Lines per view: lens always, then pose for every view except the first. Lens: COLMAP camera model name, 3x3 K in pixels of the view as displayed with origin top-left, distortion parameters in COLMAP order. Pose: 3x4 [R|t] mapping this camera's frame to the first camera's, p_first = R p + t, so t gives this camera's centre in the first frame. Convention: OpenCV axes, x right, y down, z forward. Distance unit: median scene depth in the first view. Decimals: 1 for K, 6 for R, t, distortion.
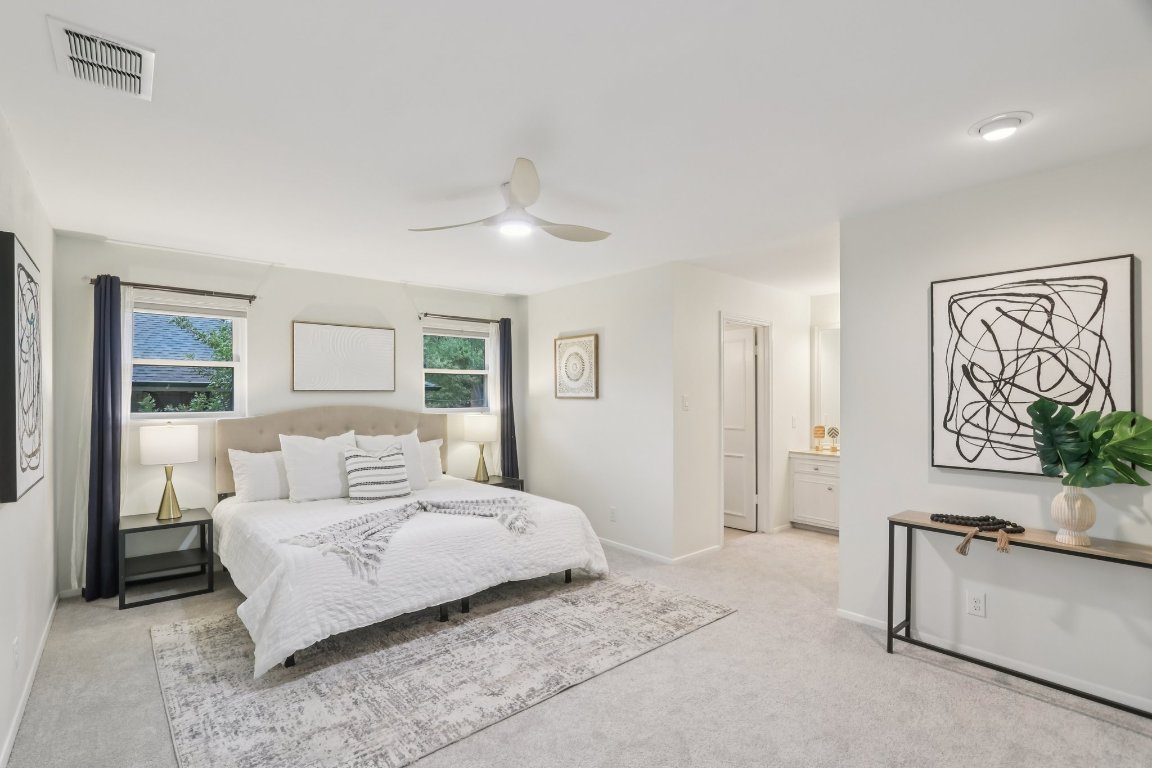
lens RADIAL K [[530.7, 0, 576.3], [0, 530.7, 391.0], [0, 0, 1]] dist [-0.015189, 0.001840]
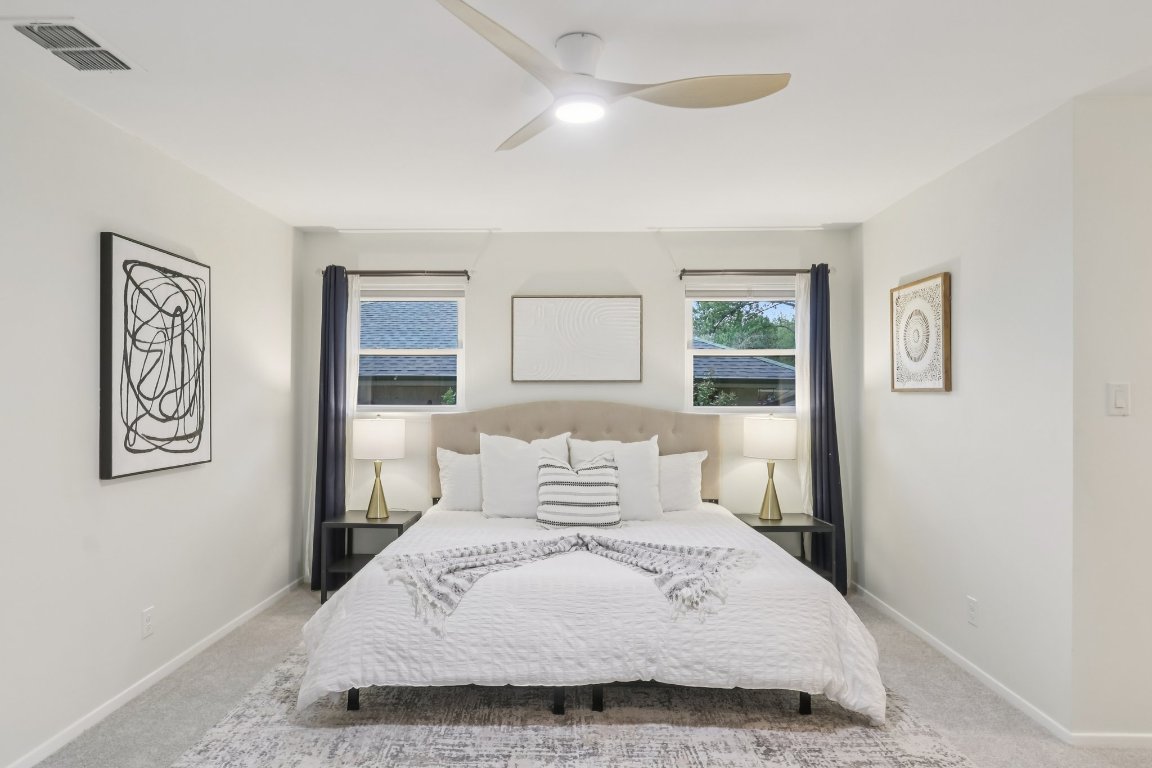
lens RADIAL K [[713.9, 0, 568.3], [0, 713.9, 388.0], [0, 0, 1]] dist [-0.007991, 0.002470]
pose [[0.744296, -0.004055, -0.667837, 0.324925], [0.003455, 0.999992, -0.002221, 0.014792], [0.667841, -0.000655, 0.744304, 0.279511]]
